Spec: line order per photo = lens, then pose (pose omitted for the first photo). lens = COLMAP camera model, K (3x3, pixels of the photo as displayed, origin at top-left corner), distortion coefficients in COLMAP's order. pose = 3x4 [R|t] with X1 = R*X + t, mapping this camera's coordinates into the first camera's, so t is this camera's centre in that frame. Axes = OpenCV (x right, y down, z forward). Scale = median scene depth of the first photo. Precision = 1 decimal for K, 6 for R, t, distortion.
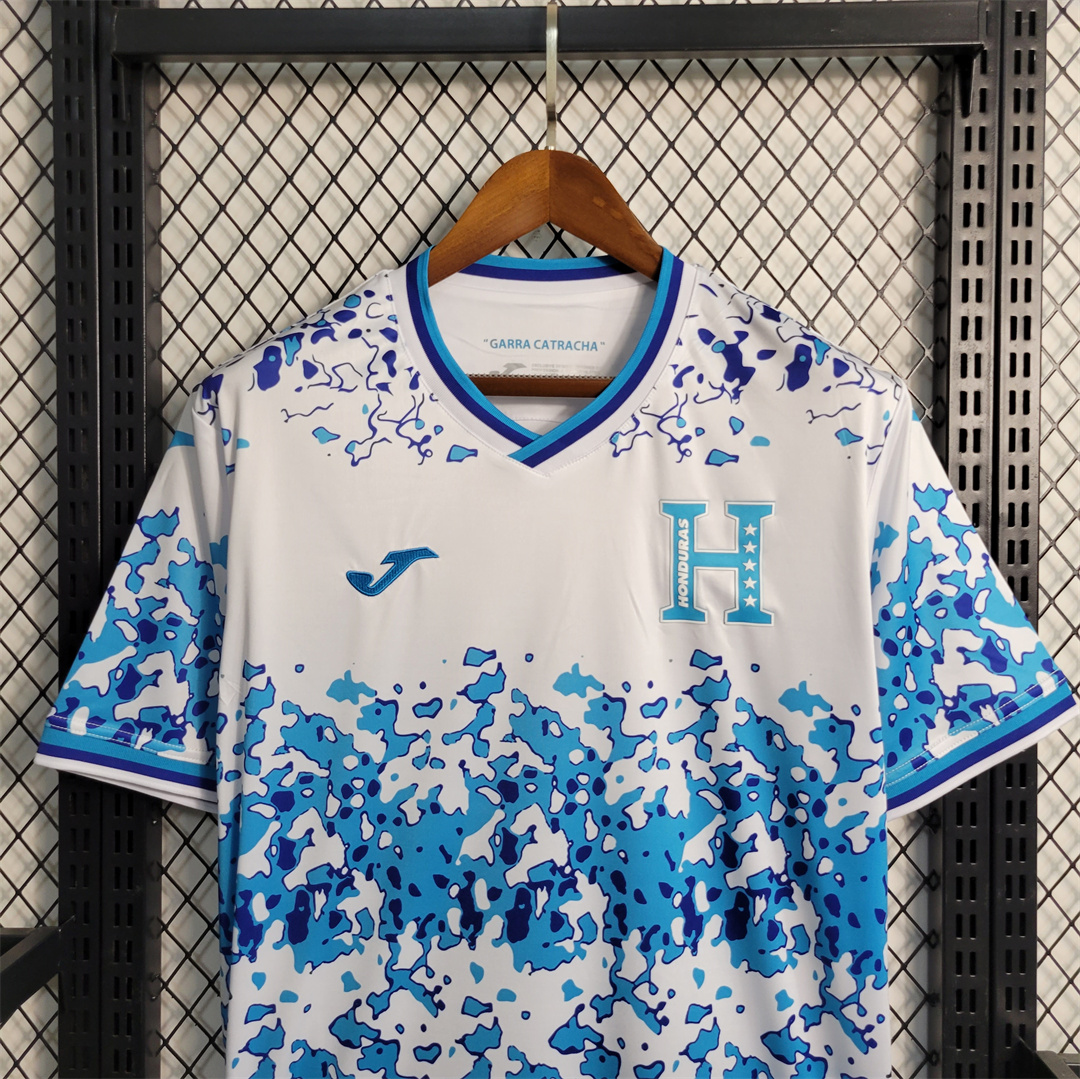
lens RADIAL K [[1156.0, 0, 571.5], [0, 1156.0, 540.0], [0, 0, 1]] dist [0.005233, -0.016839]
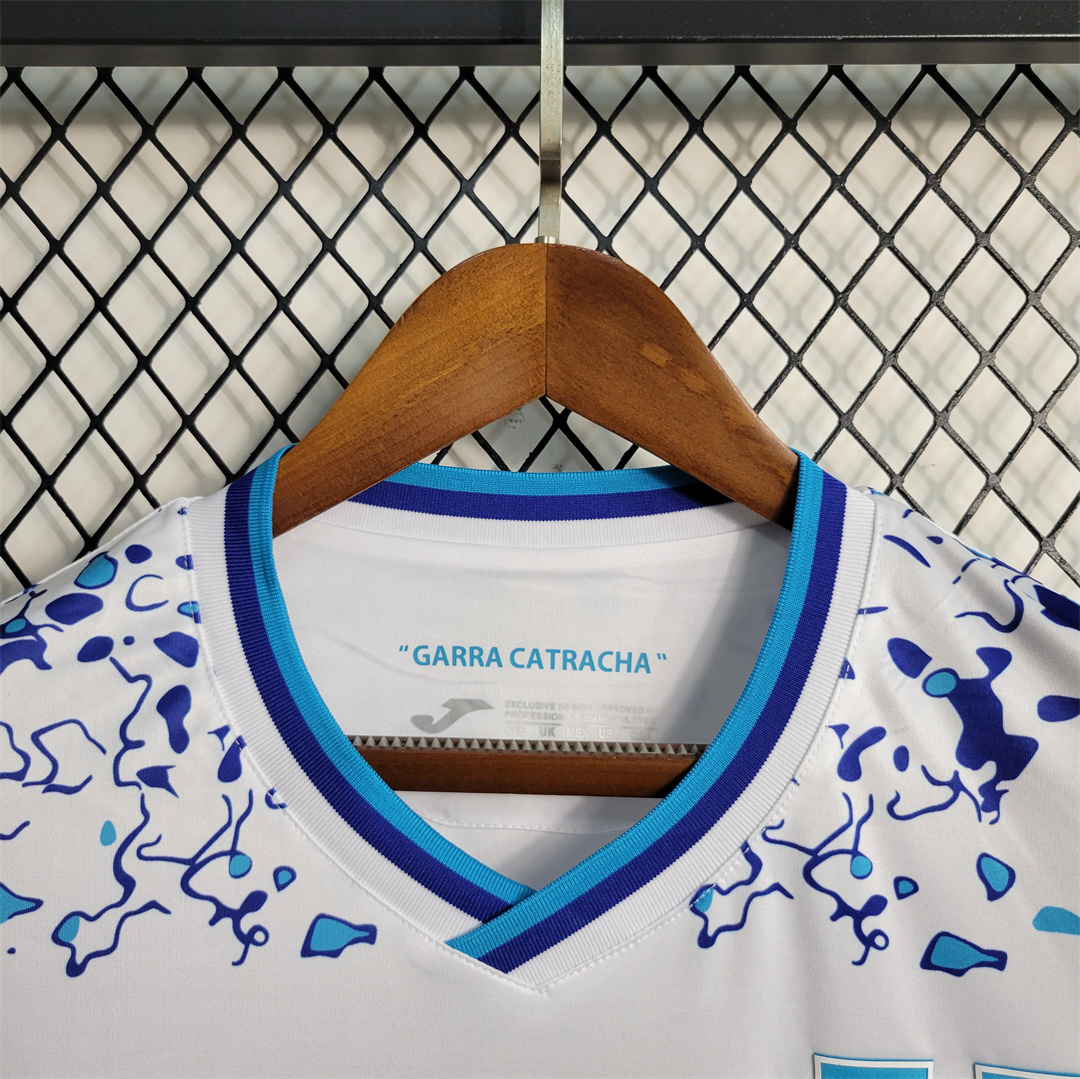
lens RADIAL K [[1156.0, 0, 571.5], [0, 1156.0, 540.0], [0, 0, 1]] dist [0.005233, -0.016839]
pose [[0.999515, -0.000109, 0.031136, -0.023265], [0.003792, 0.992979, -0.118233, -0.166952], [-0.030905, 0.118294, 0.992498, 0.560667]]
